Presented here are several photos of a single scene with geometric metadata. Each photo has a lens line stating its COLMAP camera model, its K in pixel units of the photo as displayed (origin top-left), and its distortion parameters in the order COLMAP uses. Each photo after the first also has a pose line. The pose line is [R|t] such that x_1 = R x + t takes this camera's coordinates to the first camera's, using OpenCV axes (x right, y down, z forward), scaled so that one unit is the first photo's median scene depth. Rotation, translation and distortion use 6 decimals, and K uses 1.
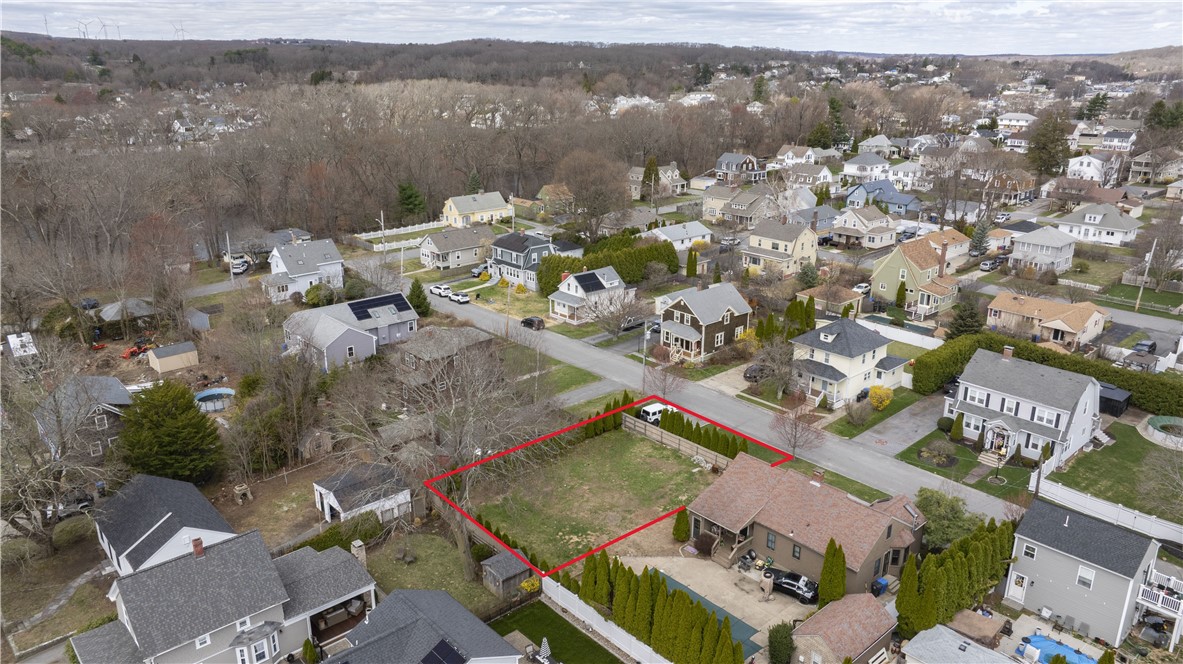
lens RADIAL K [[827.0, 0, 595.1], [0, 827.0, 329.2], [0, 0, 1]] dist [-0.042659, 0.046368]
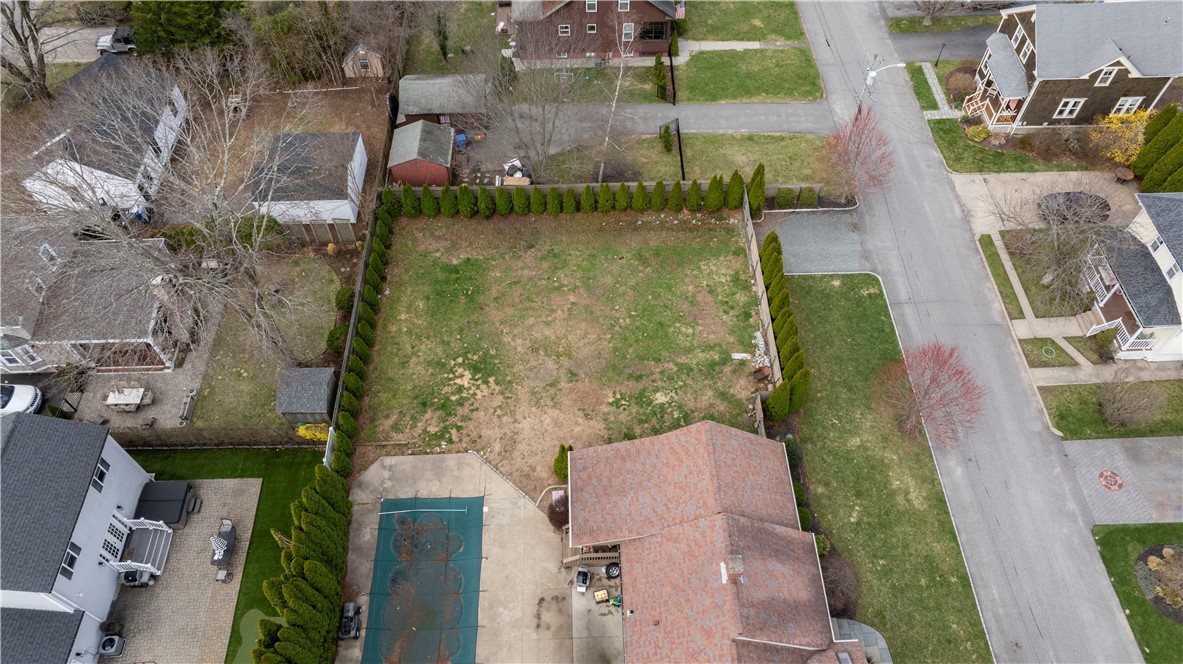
lens RADIAL K [[827.0, 0, 595.1], [0, 827.0, 329.2], [0, 0, 1]] dist [-0.042659, 0.046368]
pose [[0.761384, 0.522976, -0.383132, 0.197112], [-0.199026, 0.750998, 0.629596, -0.156565], [0.616995, -0.403111, 0.675884, 0.389737]]
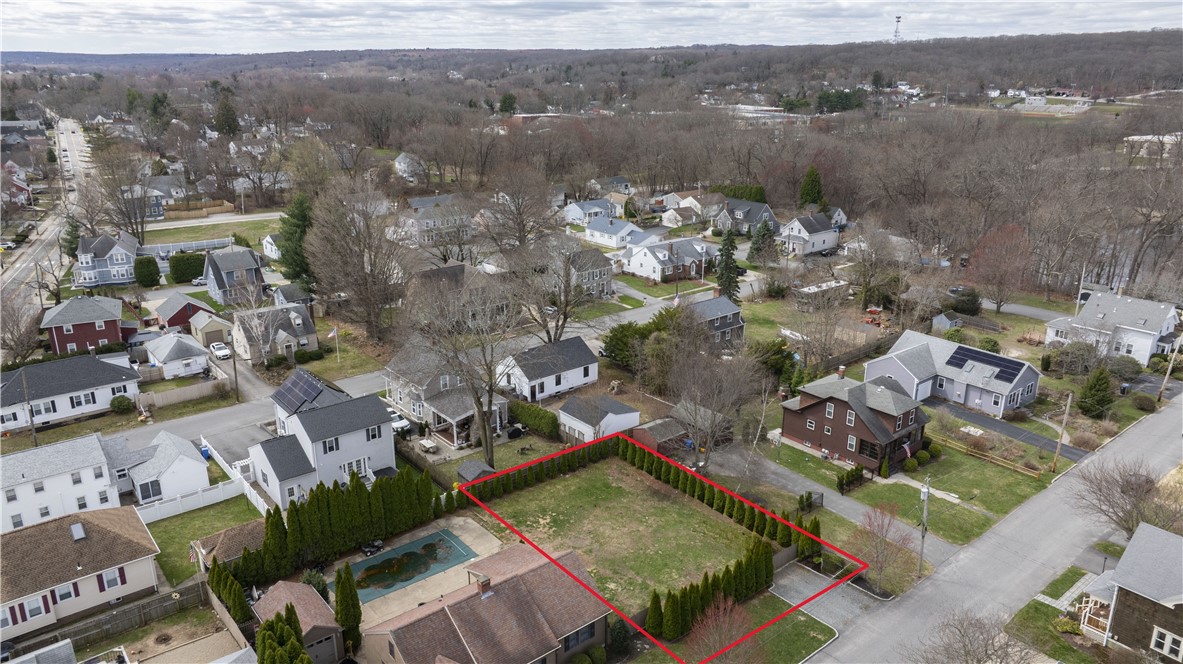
lens RADIAL K [[827.0, 0, 595.1], [0, 827.0, 329.2], [0, 0, 1]] dist [-0.042659, 0.046368]
pose [[-0.049805, 0.303046, -0.951673, 0.583946], [-0.313210, 0.900051, 0.302999, -0.200707], [0.948377, 0.313165, 0.050090, 0.595958]]
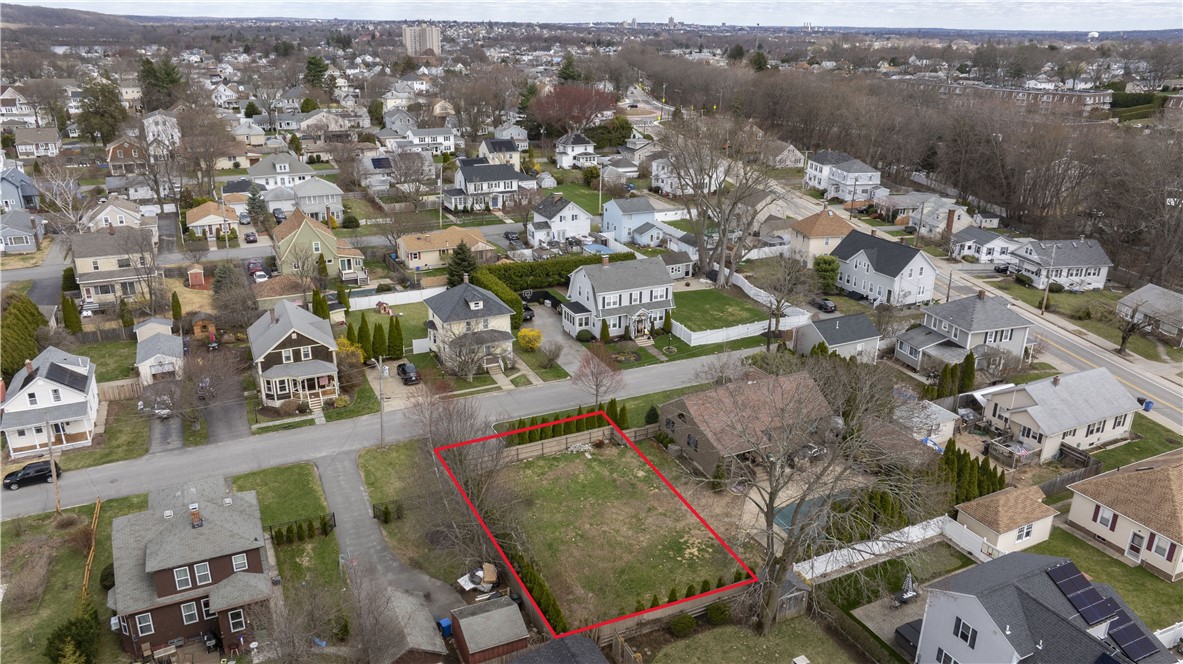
lens RADIAL K [[827.0, 0, 595.1], [0, 827.0, 329.2], [0, 0, 1]] dist [-0.042659, 0.046368]
pose [[0.276727, -0.332681, 0.901524, -0.511342], [0.288158, 0.923715, 0.252419, -0.151455], [-0.916726, 0.189931, 0.351482, 0.467079]]
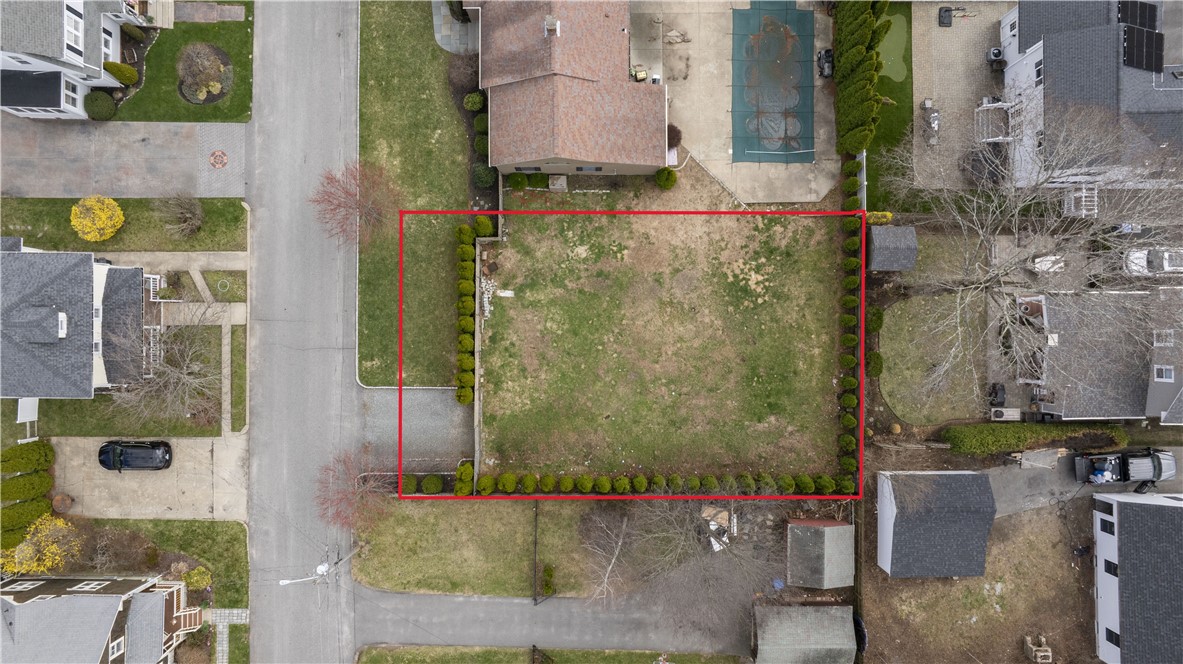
lens RADIAL K [[827.0, 0, 595.1], [0, 827.0, 329.2], [0, 0, 1]] dist [-0.042659, 0.046368]
pose [[-0.739070, -0.673628, -0.000414, 0.036151], [0.202993, -0.223300, 0.953379, -0.347462], [-0.642316, 0.704530, 0.301776, 0.571205]]
